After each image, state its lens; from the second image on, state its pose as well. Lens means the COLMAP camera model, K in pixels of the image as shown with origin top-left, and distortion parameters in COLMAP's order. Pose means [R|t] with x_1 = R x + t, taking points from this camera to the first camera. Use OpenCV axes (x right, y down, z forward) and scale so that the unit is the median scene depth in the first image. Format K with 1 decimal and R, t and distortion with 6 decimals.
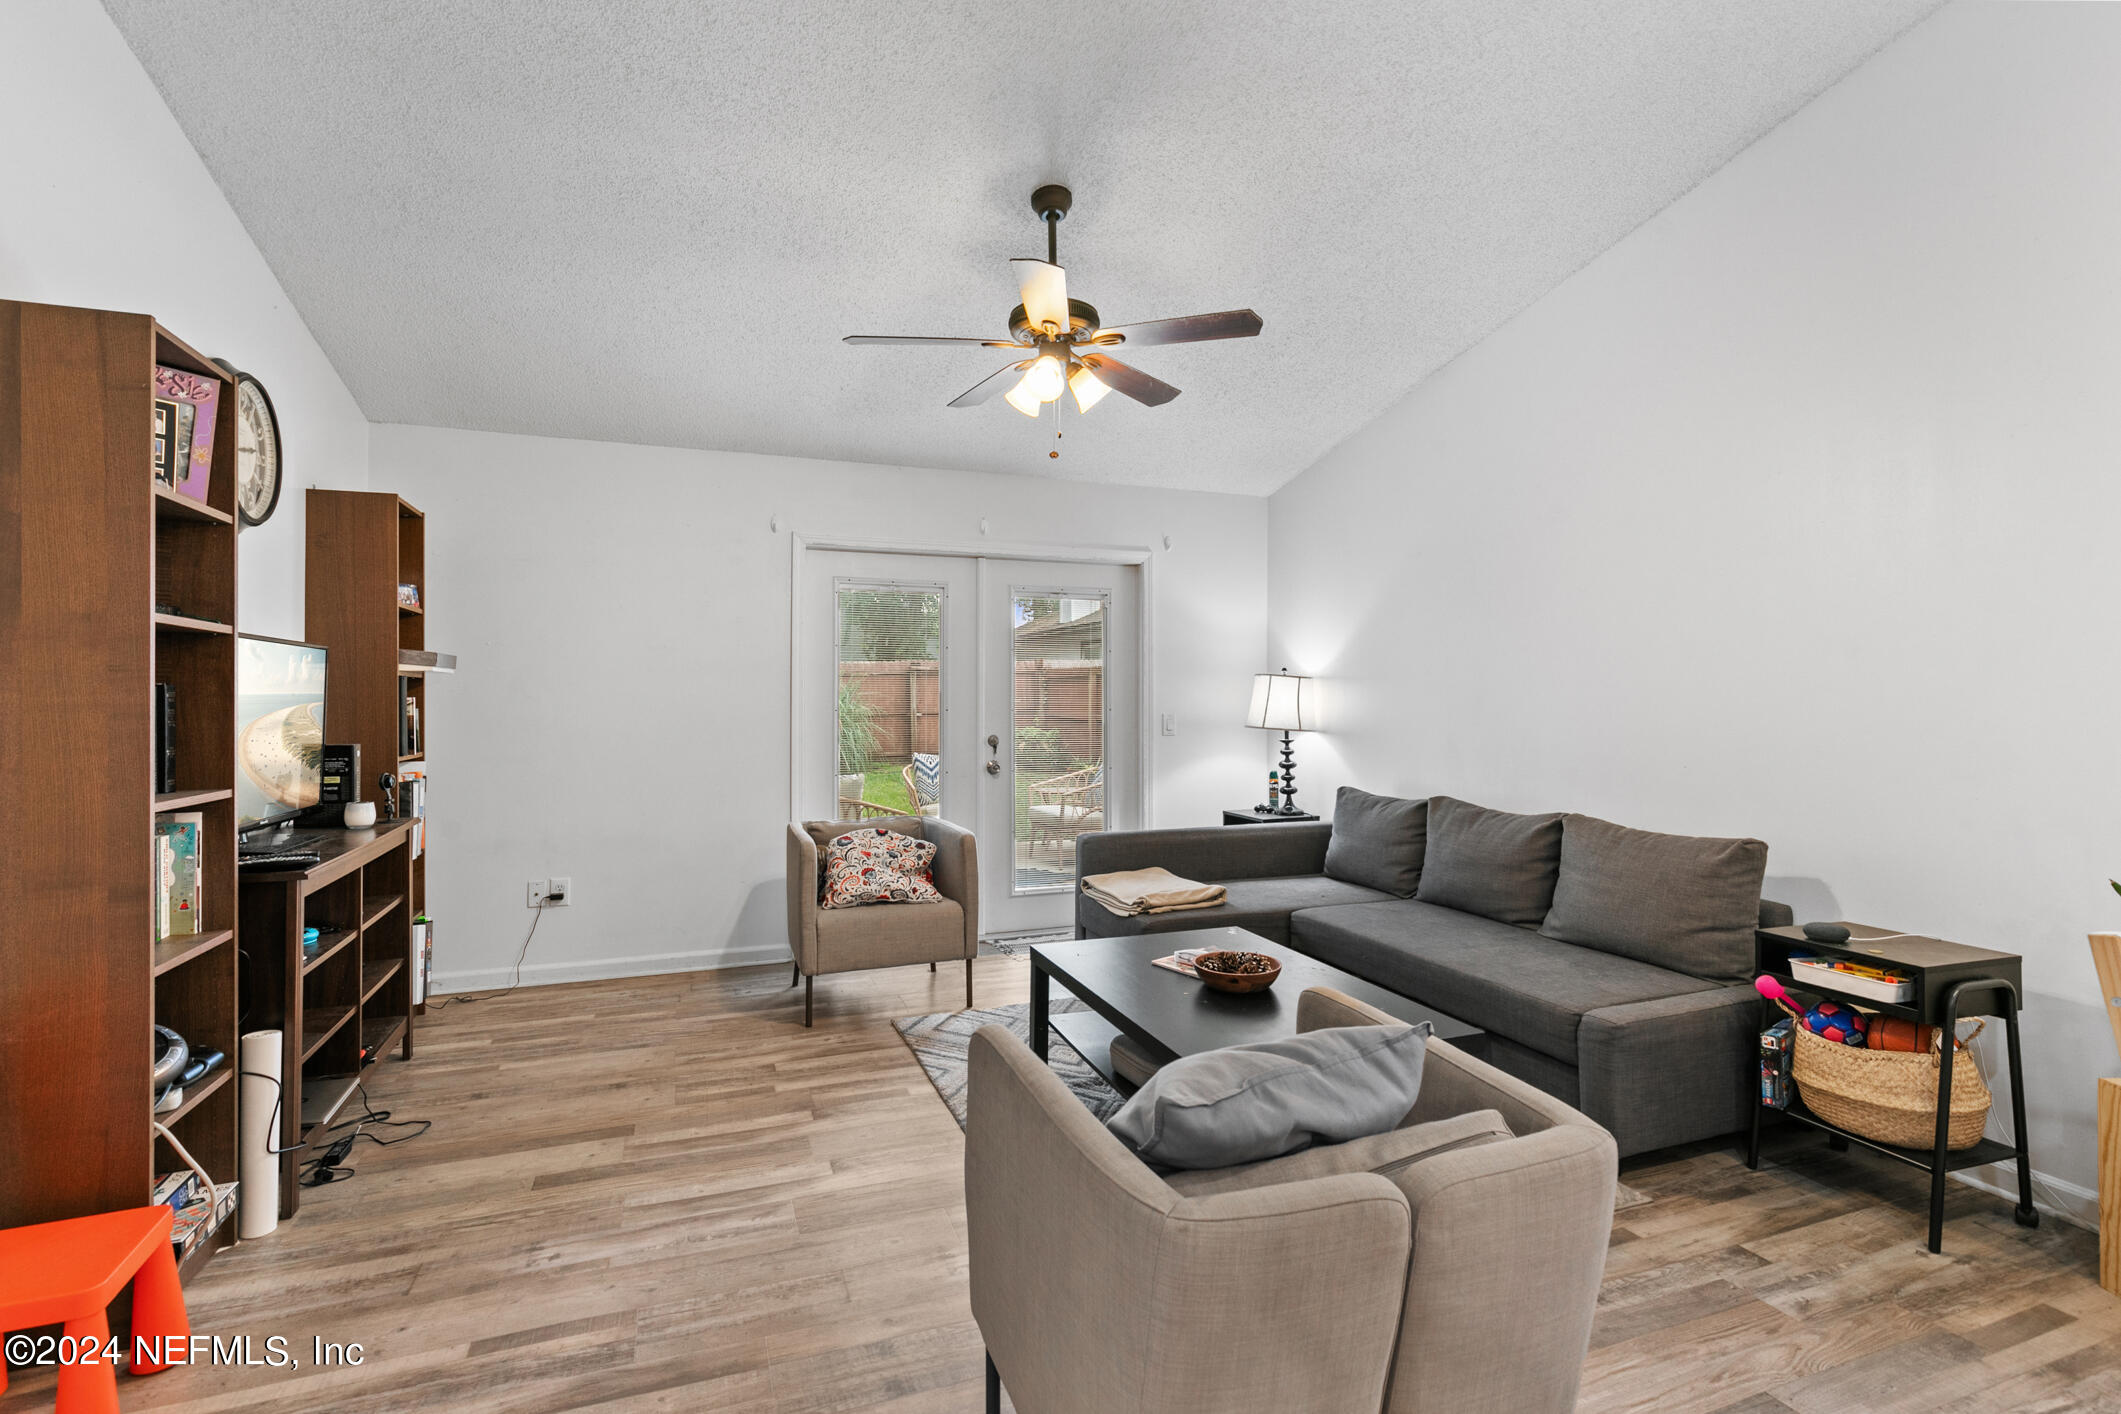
lens RADIAL K [[999.4, 0, 1066.3], [0, 999.4, 701.6], [0, 0, 1]] dist [0.001055, 0.000793]
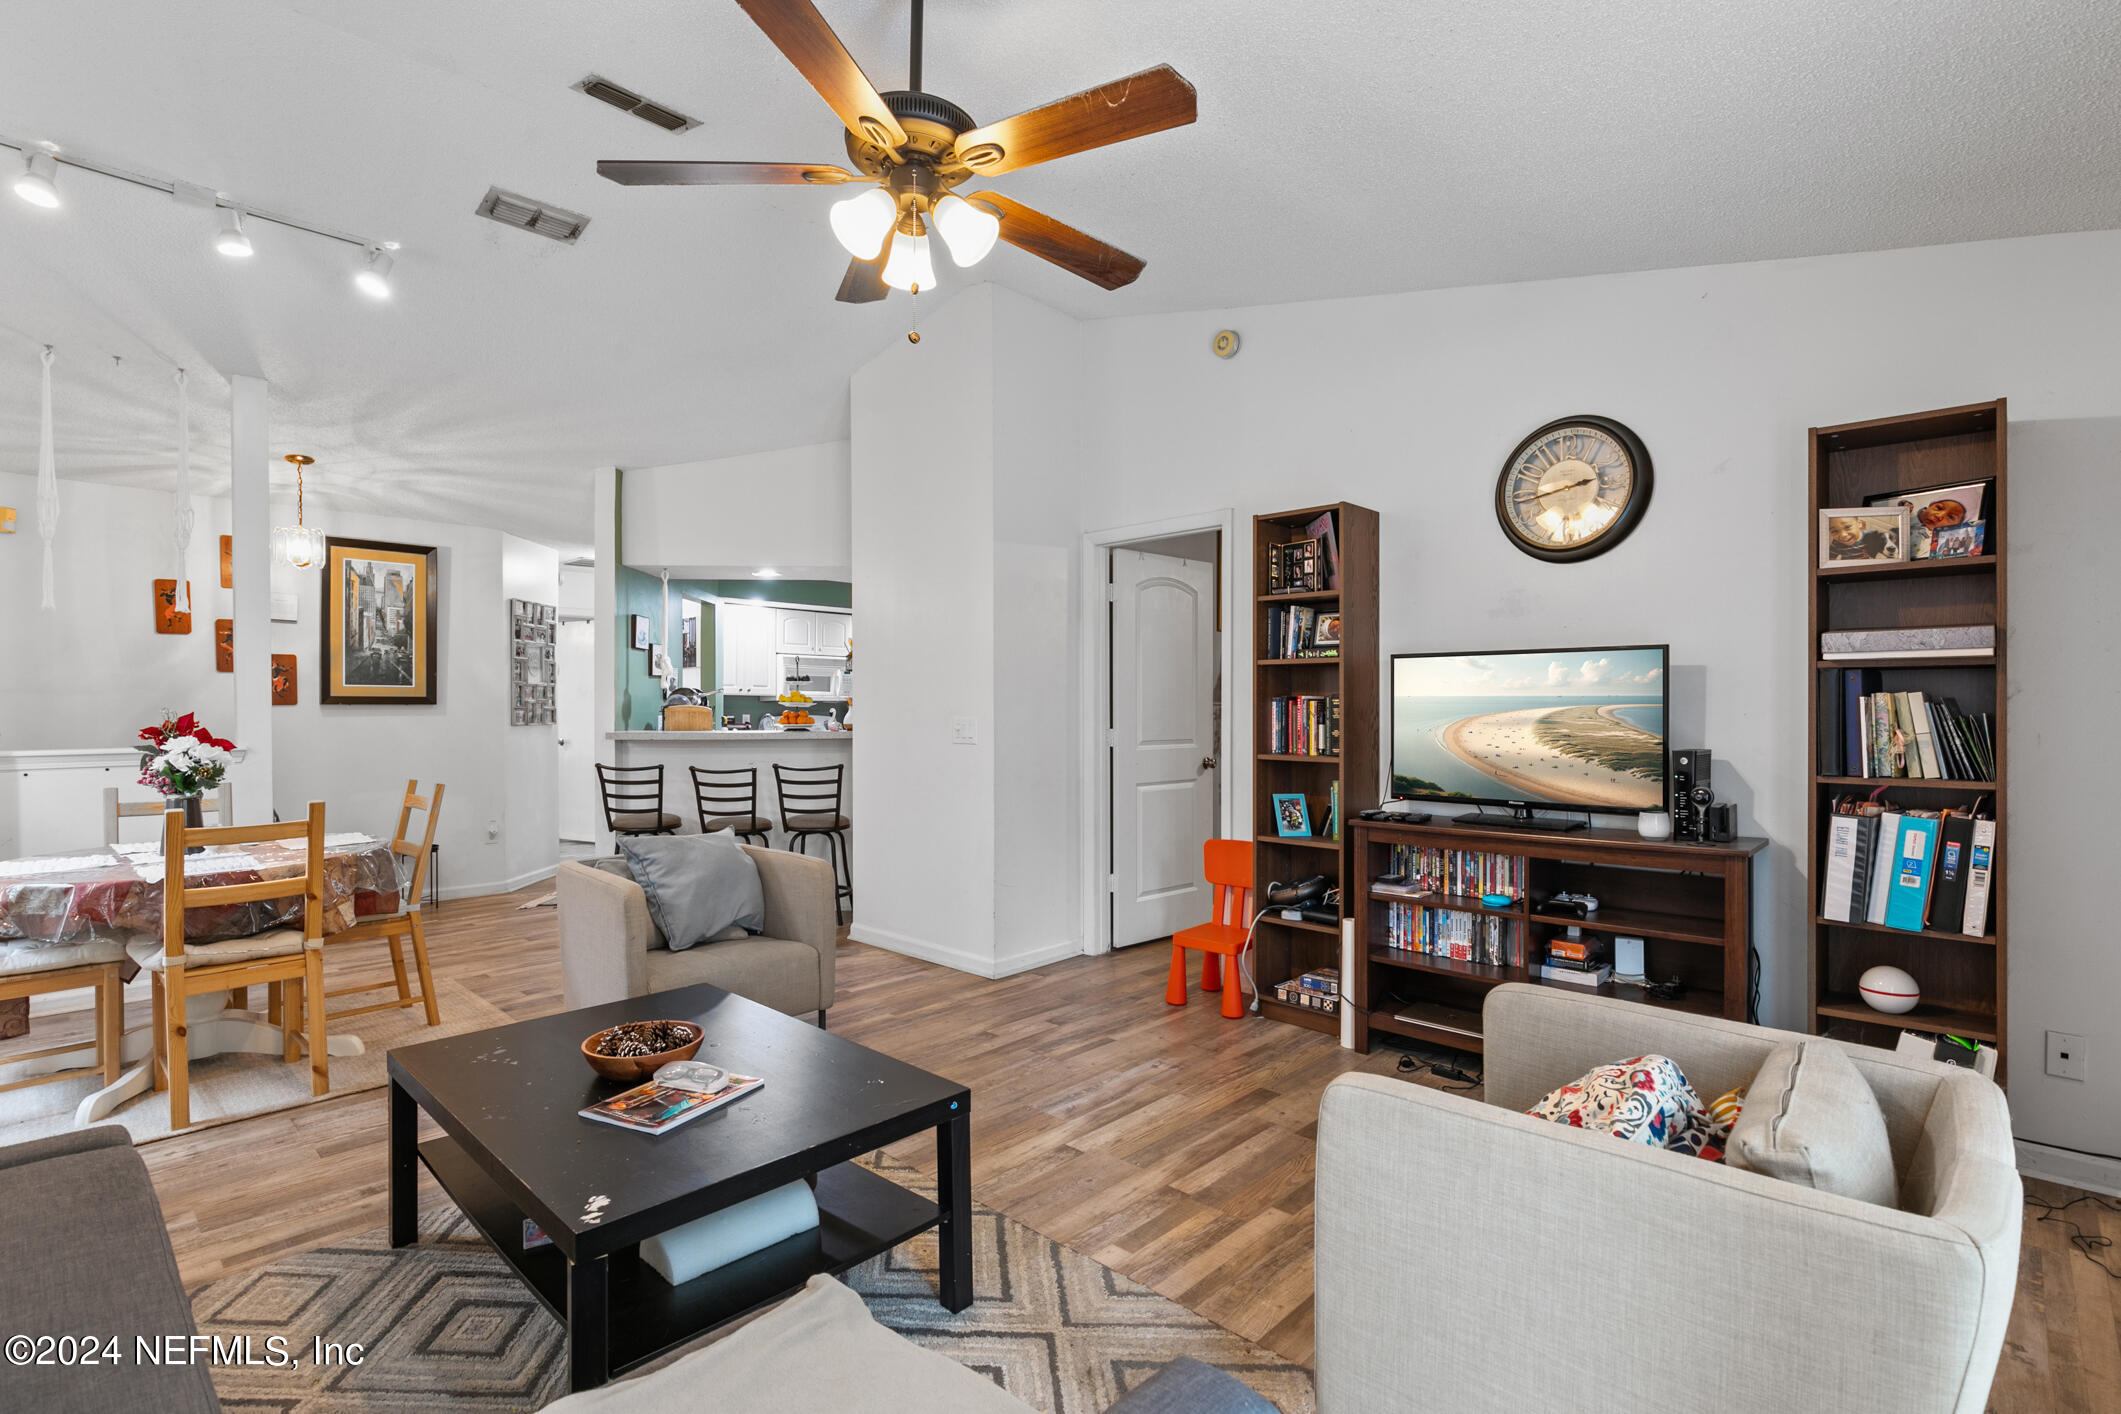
lens RADIAL K [[983.7, 0, 1070.4], [0, 983.7, 713.8], [0, 0, 1]] dist [0.001038, 0.000386]
pose [[-0.902584, 0.006362, -0.430467, 0.174218], [0.002501, 0.999951, 0.009536, -0.000372], [0.430507, 0.007531, -0.902556, 1.595395]]
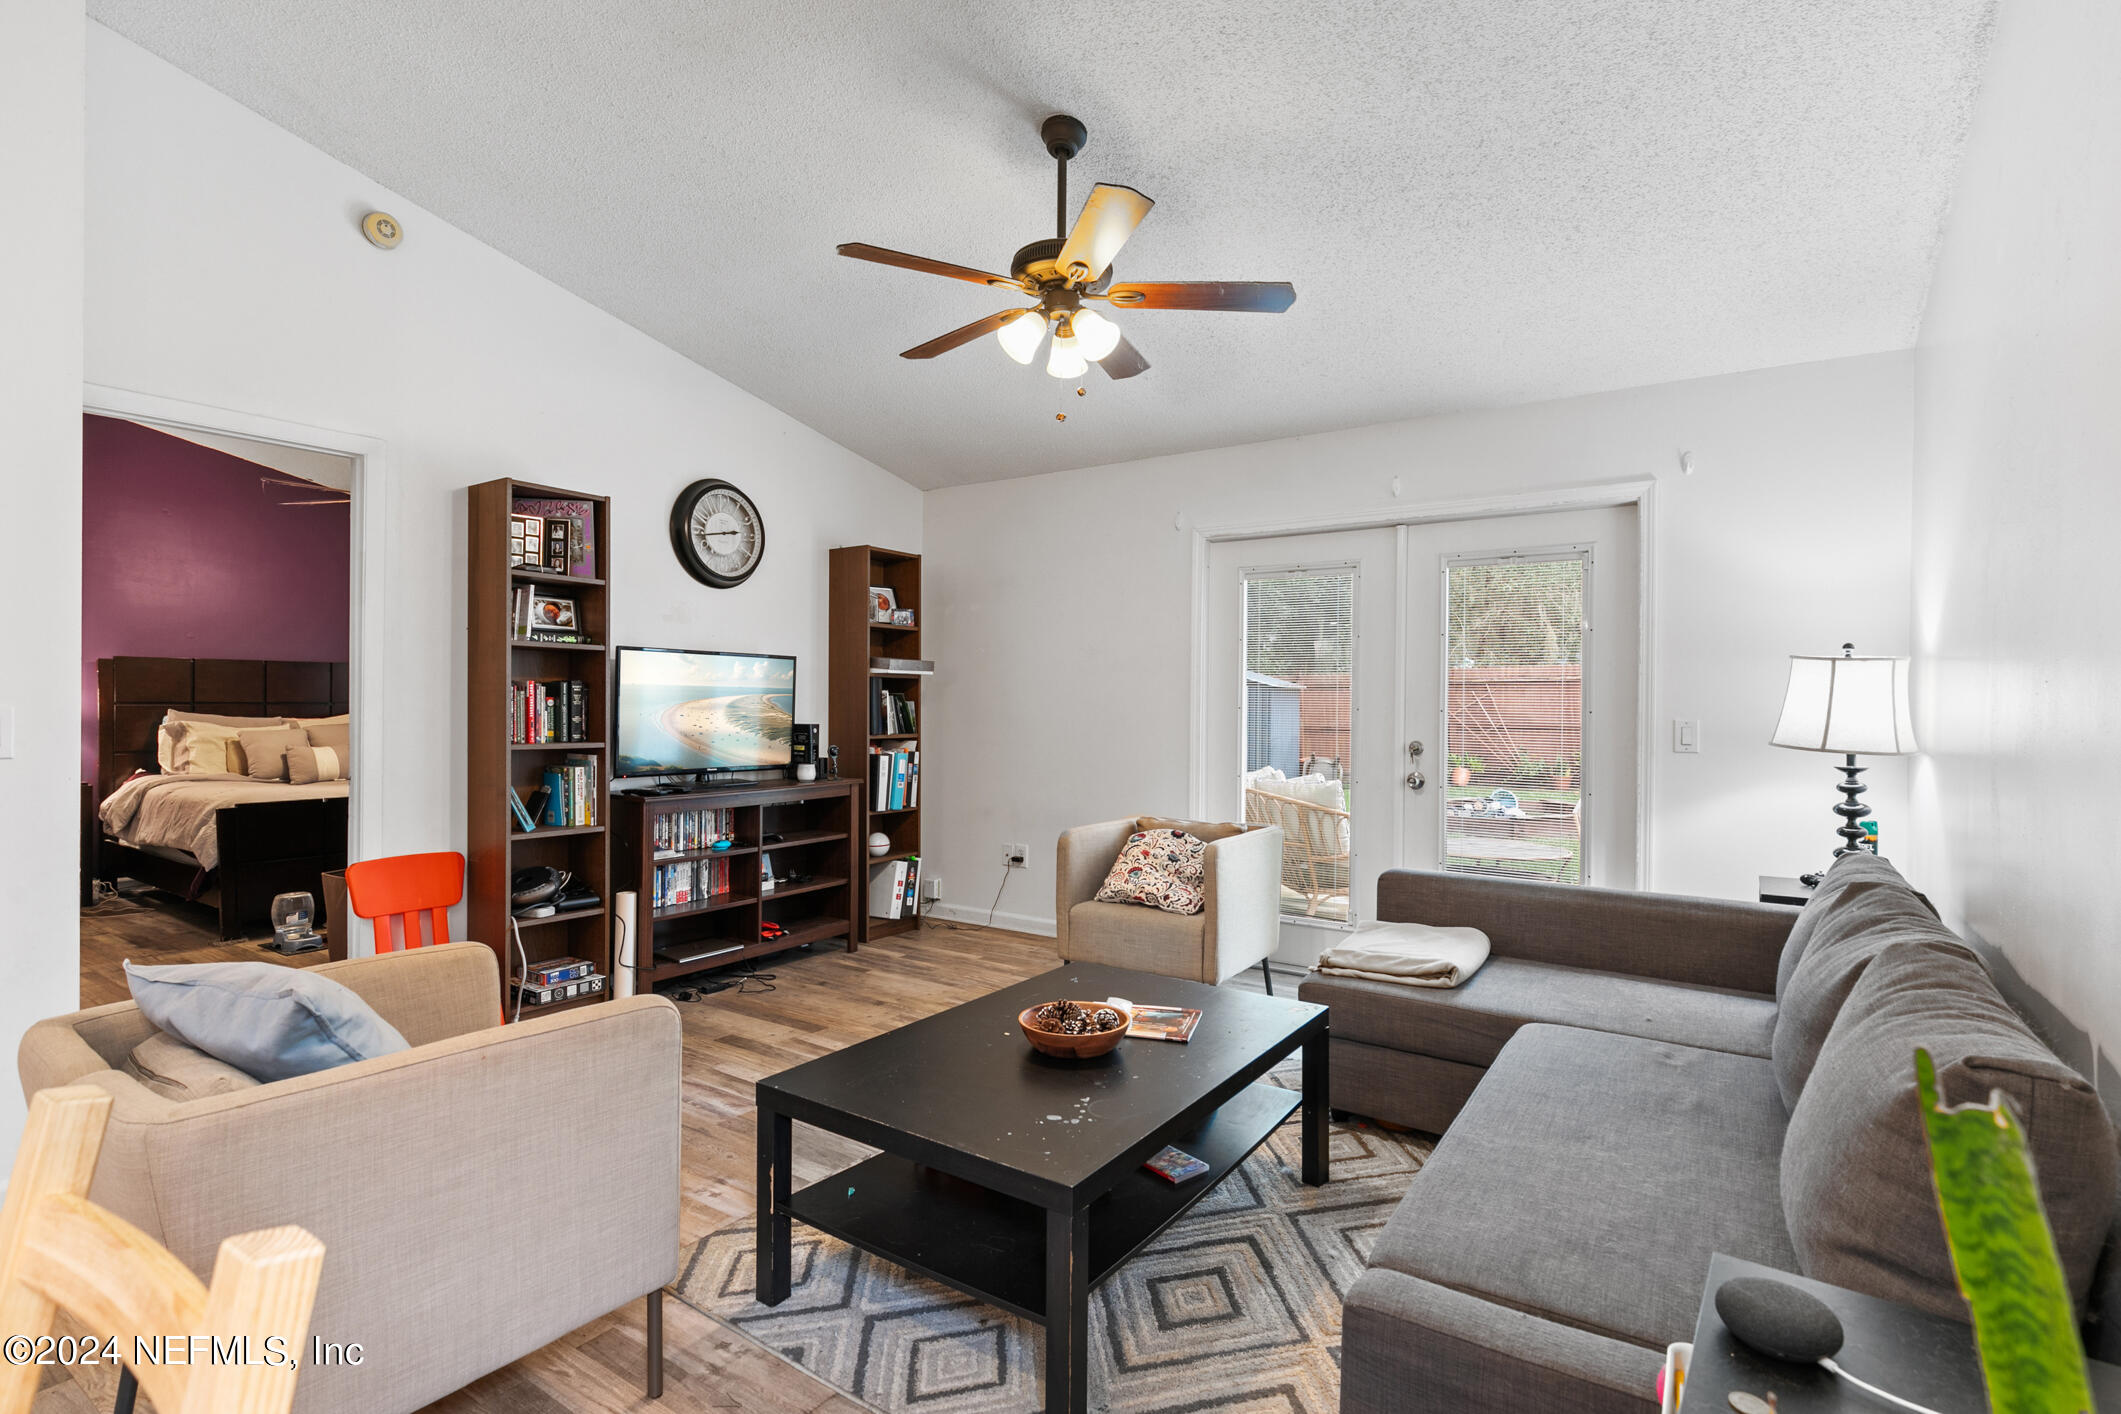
lens RADIAL K [[1027.2, 0, 1055.6], [0, 1027.2, 720.0], [0, 0, 1]] dist [-0.001835, -0.000289]
pose [[0.567849, 0.019477, -0.822902, 0.720352], [-0.009838, 0.999809, 0.016875, 0.008755], [0.823074, -0.001487, 0.567932, 0.456062]]
